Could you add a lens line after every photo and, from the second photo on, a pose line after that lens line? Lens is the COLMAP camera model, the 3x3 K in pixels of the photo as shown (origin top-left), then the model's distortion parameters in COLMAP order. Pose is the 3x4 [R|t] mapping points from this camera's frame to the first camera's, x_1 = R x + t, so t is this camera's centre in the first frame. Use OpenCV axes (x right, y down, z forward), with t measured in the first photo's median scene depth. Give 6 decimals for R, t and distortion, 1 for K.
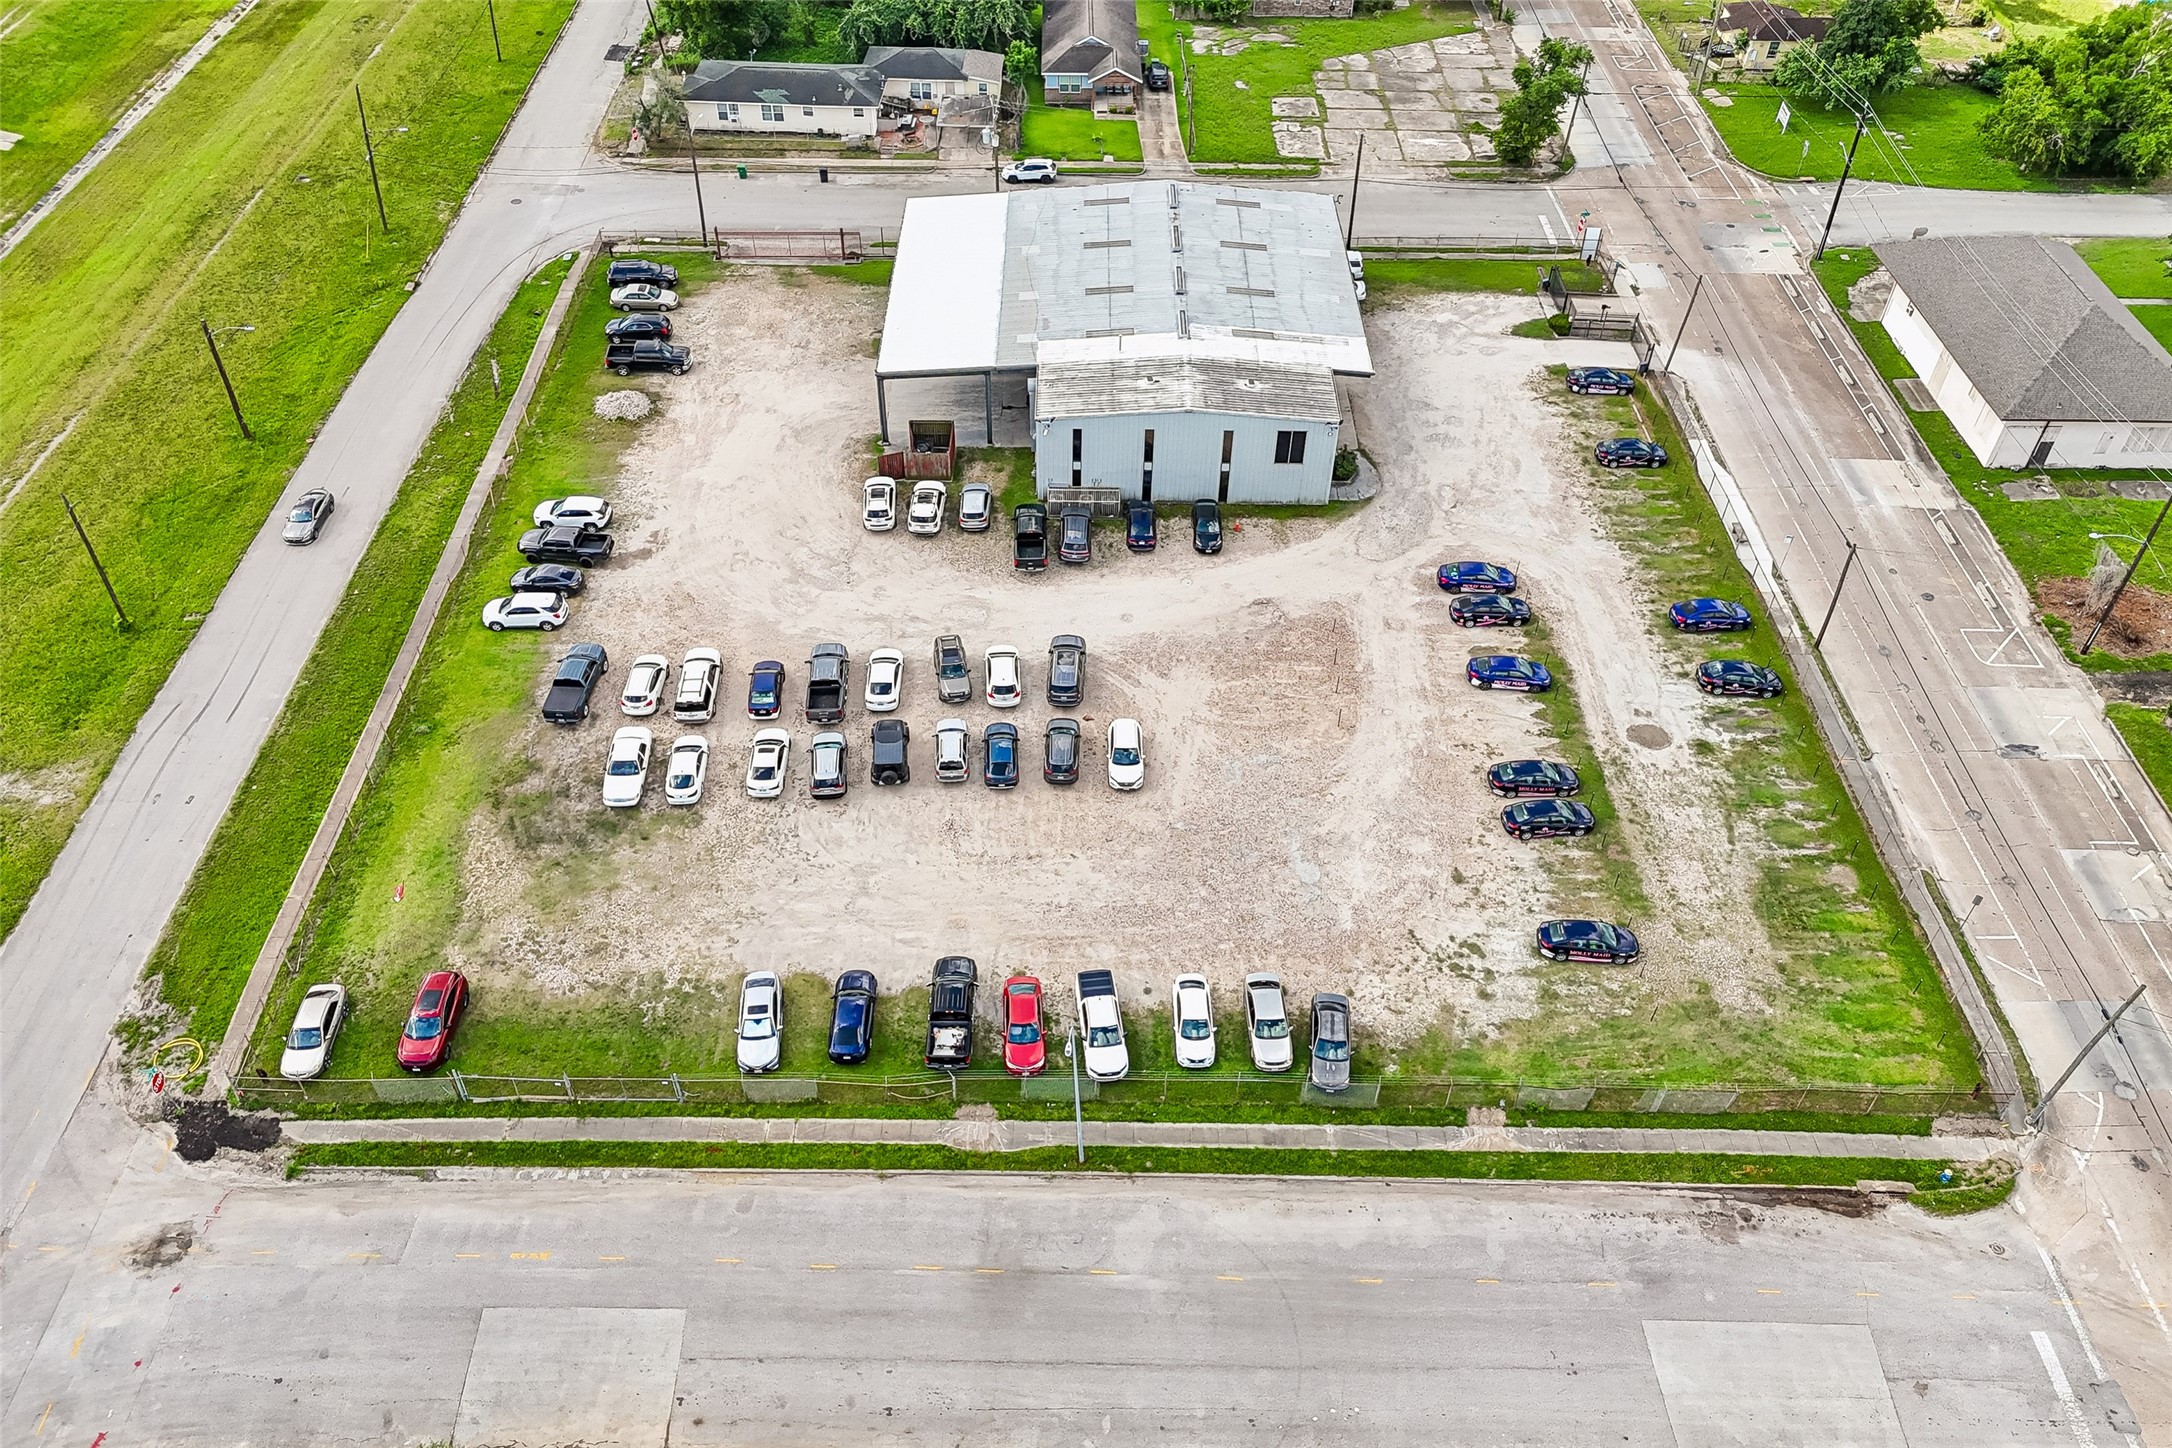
lens RADIAL K [[1648.5, 0, 1085.3], [0, 1648.5, 738.3], [0, 0, 1]] dist [0.065881, -0.059709]
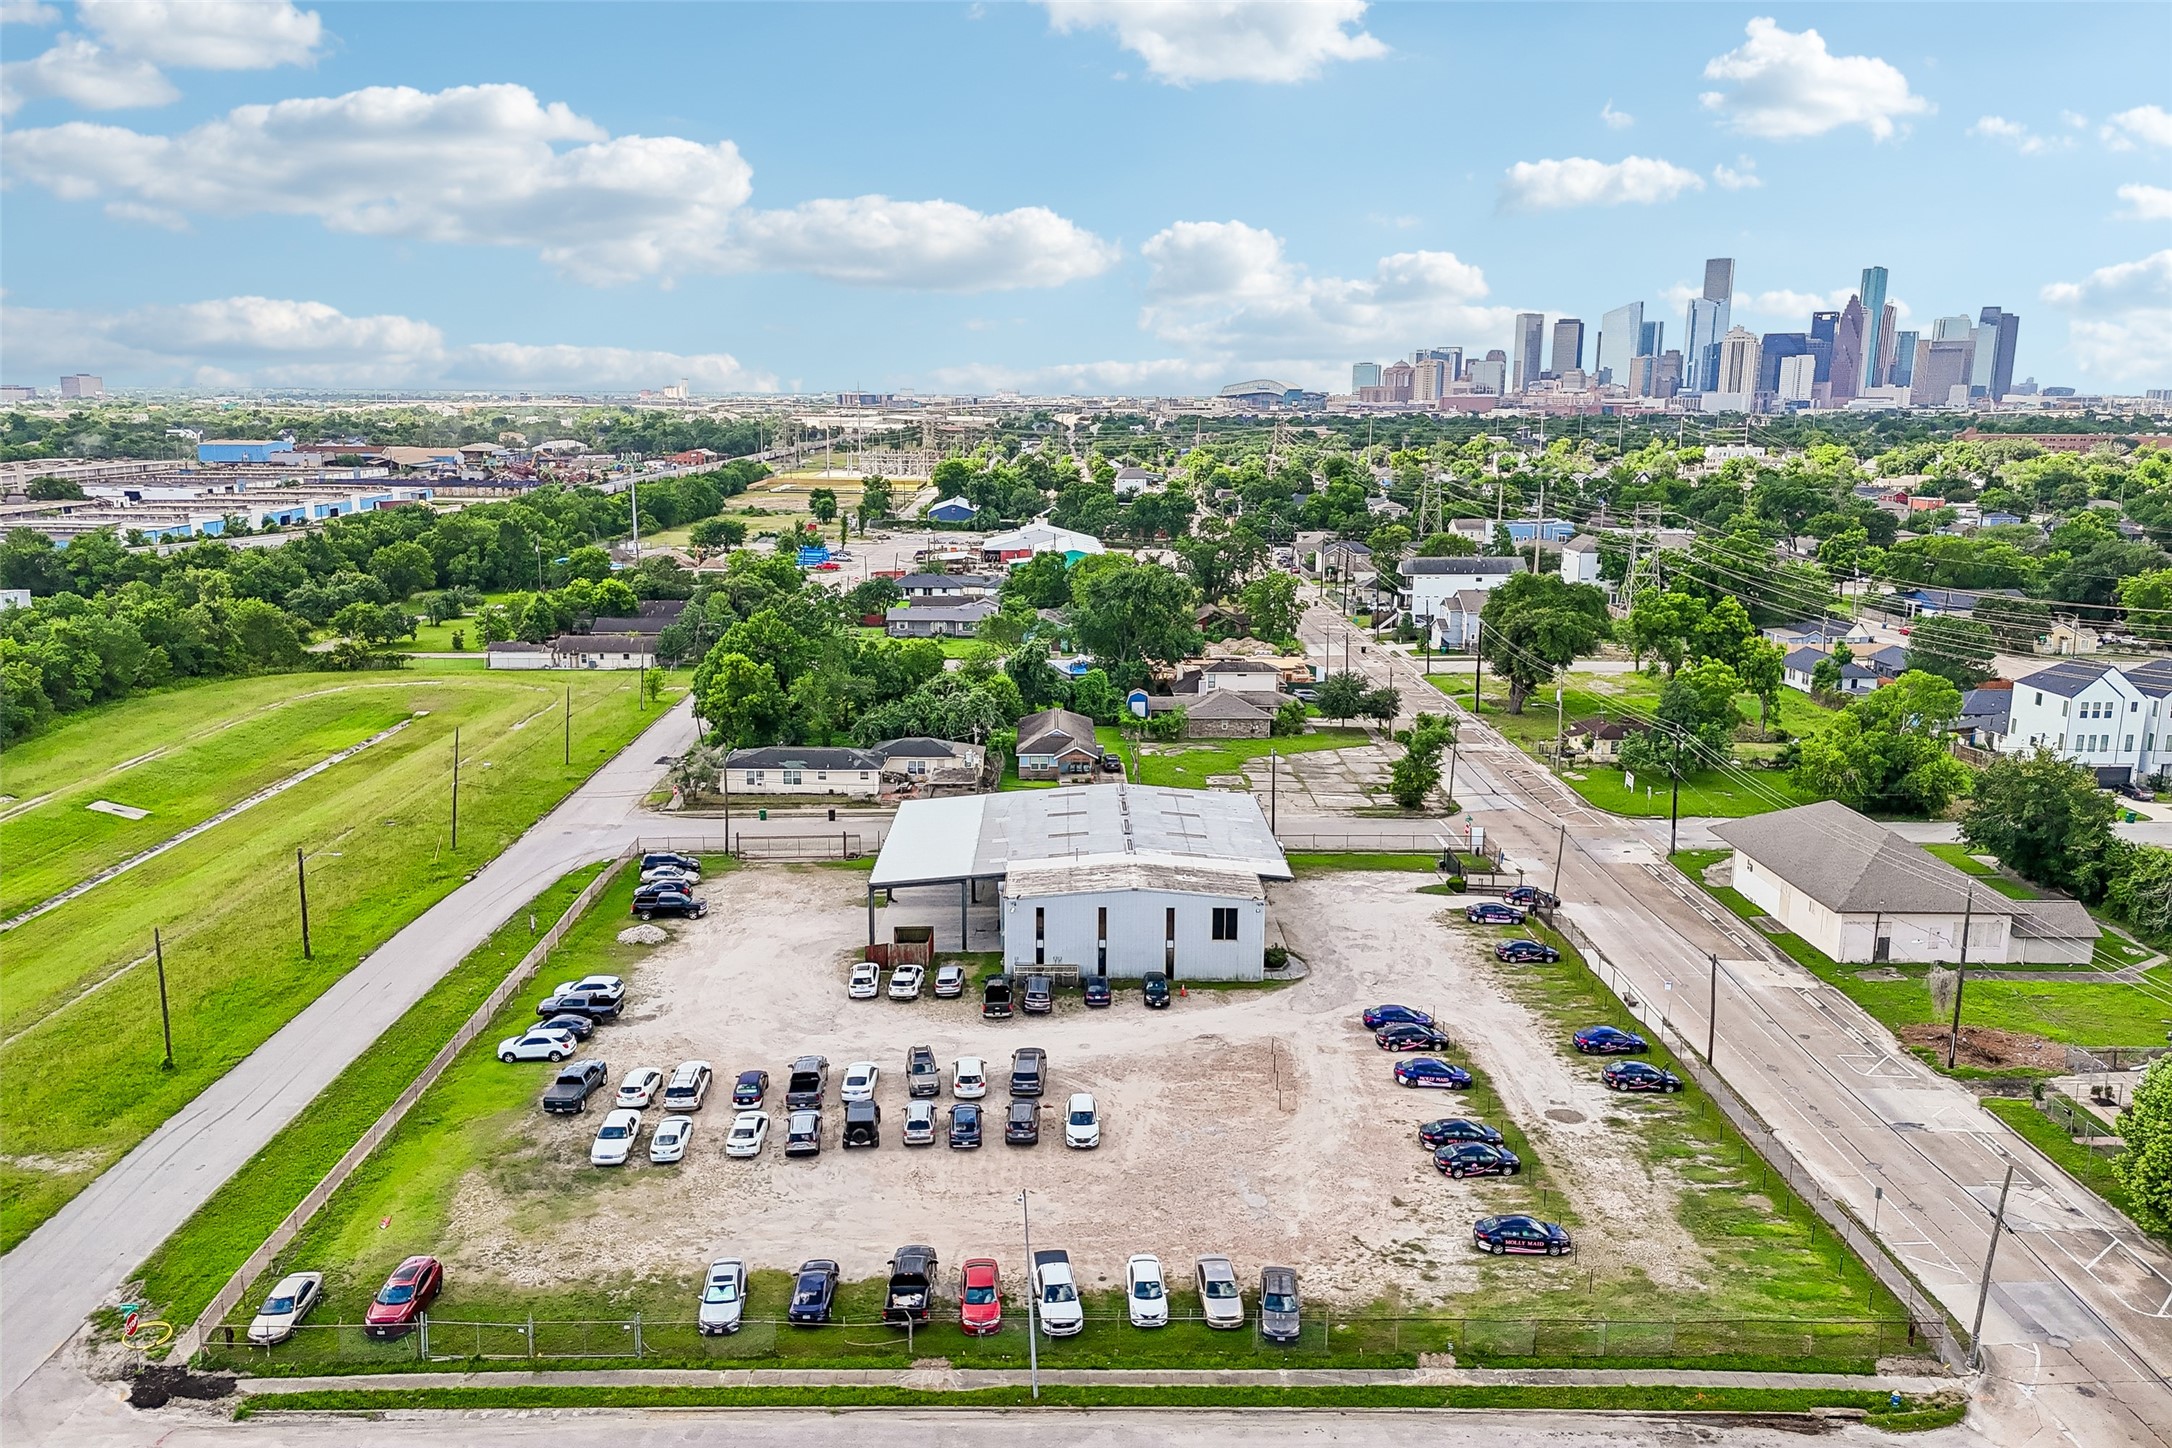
lens RADIAL K [[1648.5, 0, 1088.1], [0, 1648.5, 666.5], [0, 0, 1]] dist [0.065881, -0.059709]
pose [[0.999834, -0.010731, 0.014756, 0.014805], [0.017141, 0.829547, -0.558173, 0.346254], [-0.006251, 0.558333, 0.829593, -0.060358]]
